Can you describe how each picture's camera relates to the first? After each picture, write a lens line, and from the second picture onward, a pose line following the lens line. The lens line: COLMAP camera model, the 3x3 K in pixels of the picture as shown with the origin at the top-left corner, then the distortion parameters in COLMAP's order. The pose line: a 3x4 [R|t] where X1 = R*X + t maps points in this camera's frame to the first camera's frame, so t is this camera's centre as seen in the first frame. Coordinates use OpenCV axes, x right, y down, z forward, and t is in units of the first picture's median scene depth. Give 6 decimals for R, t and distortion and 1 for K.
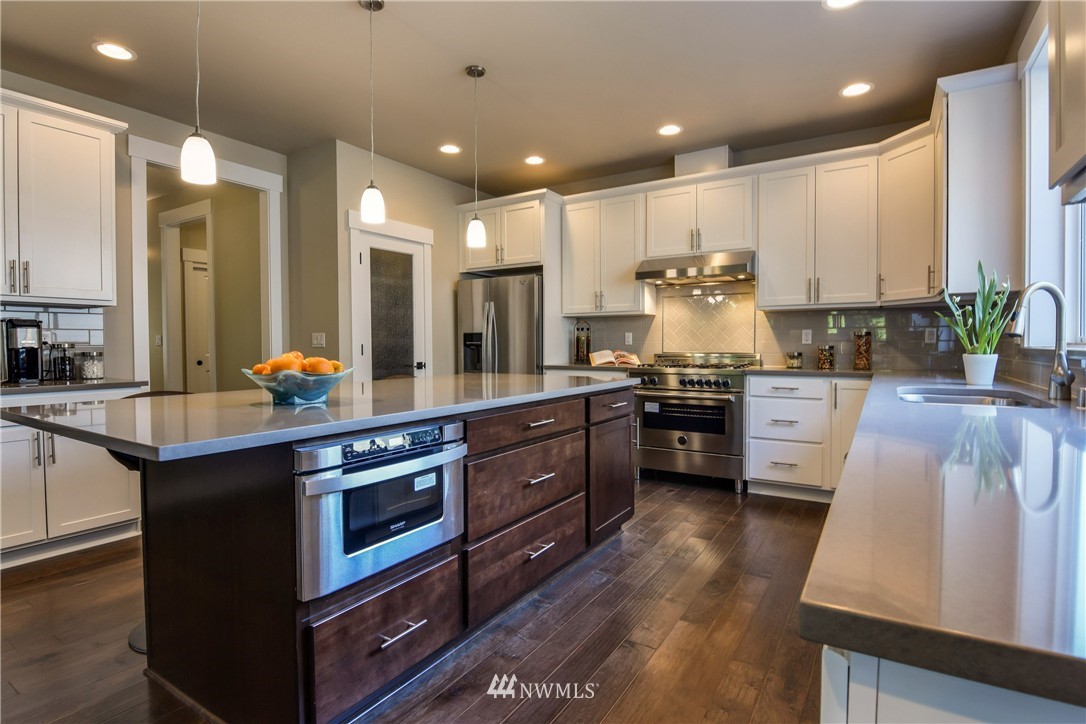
lens RADIAL K [[541.5, 0, 543.0], [0, 541.5, 362.0], [0, 0, 1]] dist [0.001497, -0.016993]
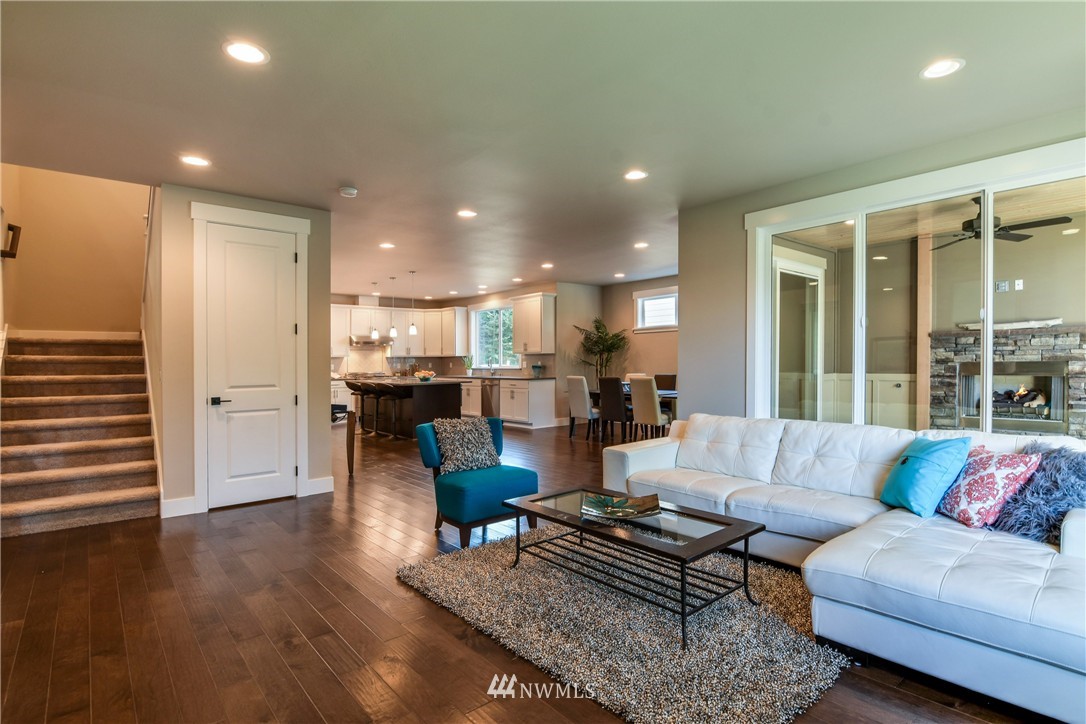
lens RADIAL K [[537.7, 0, 563.7], [0, 537.7, 361.5], [0, 0, 1]] dist [0.000737, -0.000063]
pose [[0.263085, 0.001327, 0.964772, -1.951560], [0.040885, 0.999085, -0.012523, 0.002465], [-0.963906, 0.042739, 0.262790, -0.592394]]
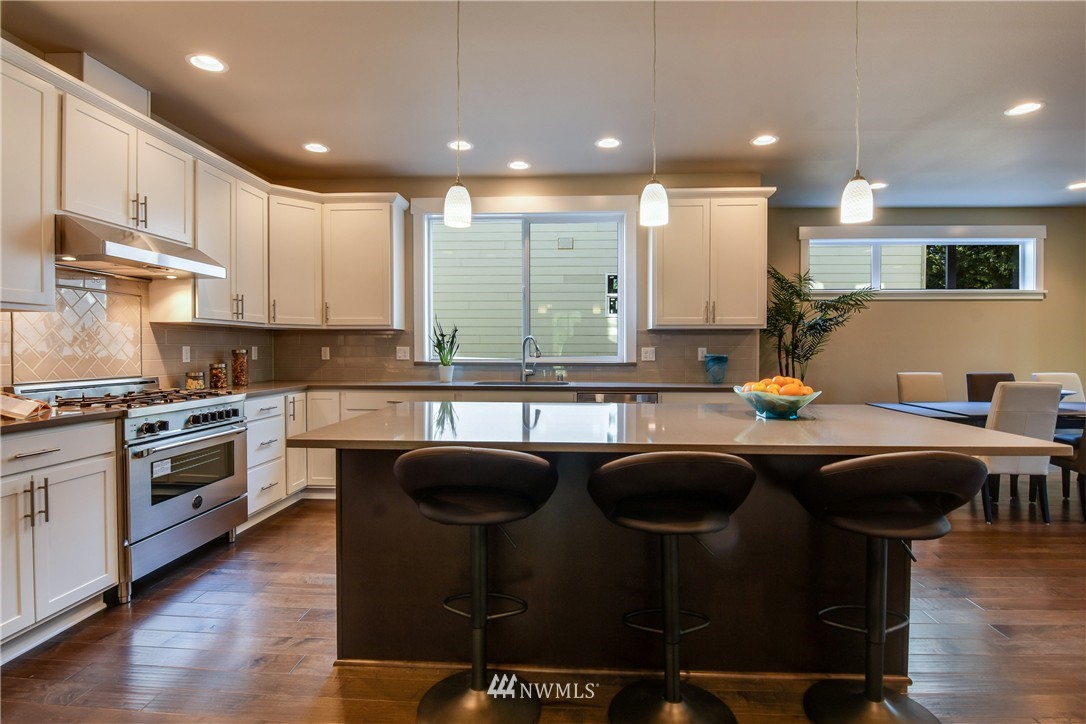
lens RADIAL K [[541.5, 0, 543.0], [0, 541.5, 362.0], [0, 0, 1]] dist [0.001497, -0.016993]
pose [[-0.487412, -0.018203, 0.872983, -0.521763], [0.026636, 0.999007, 0.035703, -0.046438], [-0.872766, 0.040655, -0.486443, 0.853358]]
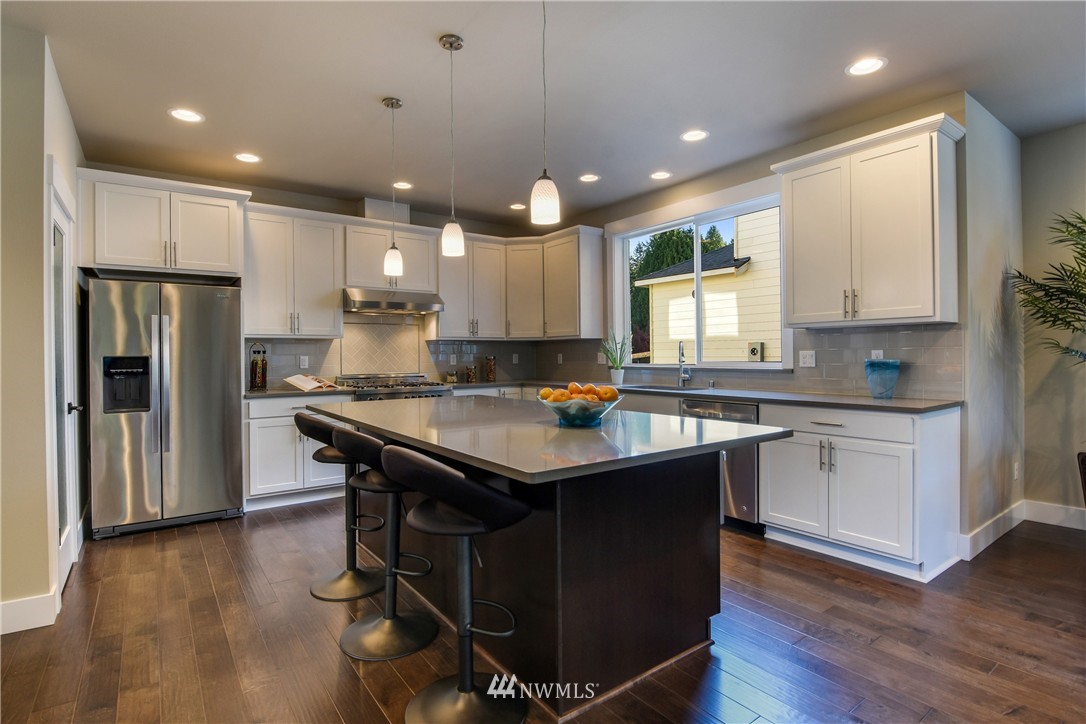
lens RADIAL K [[541.5, 0, 543.0], [0, 541.5, 362.0], [0, 0, 1]] dist [0.001497, -0.016993]
pose [[0.367344, -0.012289, 0.930004, -0.657004], [0.036859, 0.999320, -0.001354, -0.028626], [-0.929354, 0.034777, 0.367547, 0.261002]]
